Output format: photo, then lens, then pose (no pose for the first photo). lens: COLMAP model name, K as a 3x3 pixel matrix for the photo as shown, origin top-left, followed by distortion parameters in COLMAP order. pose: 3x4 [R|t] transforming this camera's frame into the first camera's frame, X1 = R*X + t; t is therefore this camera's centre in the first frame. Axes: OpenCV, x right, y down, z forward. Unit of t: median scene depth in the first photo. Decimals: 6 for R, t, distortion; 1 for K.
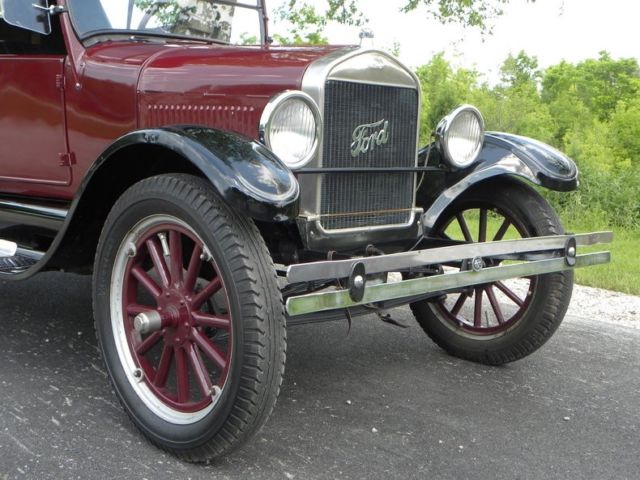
lens RADIAL K [[813.9, 0, 320.0], [0, 813.9, 240.0], [0, 0, 1]] dist [0.142944, -0.351763]
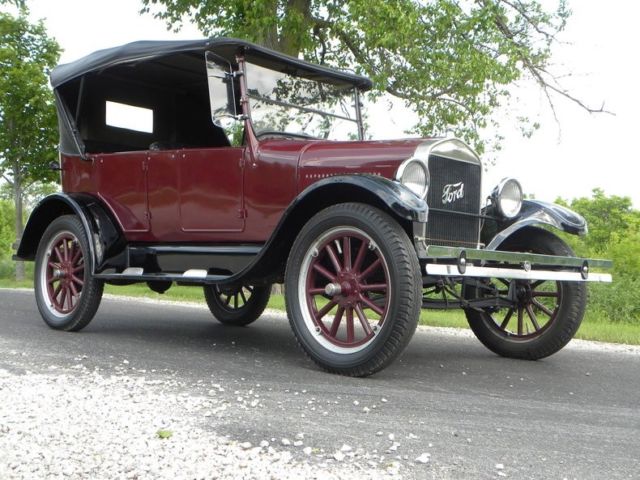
lens RADIAL K [[813.9, 0, 320.0], [0, 813.9, 240.0], [0, 0, 1]] dist [0.142944, -0.351763]
pose [[0.999967, 0.007975, 0.001251, -0.180428], [-0.007659, 0.986245, -0.165113, 0.206959], [-0.002551, 0.165098, 0.986274, -0.490032]]
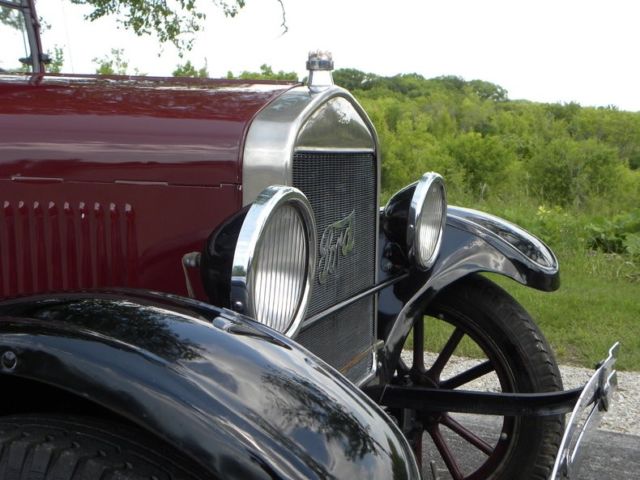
lens RADIAL K [[813.9, 0, 320.0], [0, 813.9, 240.0], [0, 0, 1]] dist [0.142944, -0.351763]
pose [[0.920384, -0.065432, 0.385503, -0.154655], [0.070210, 0.997531, 0.001687, -0.120738], [-0.384662, 0.025513, 0.922705, 0.447127]]
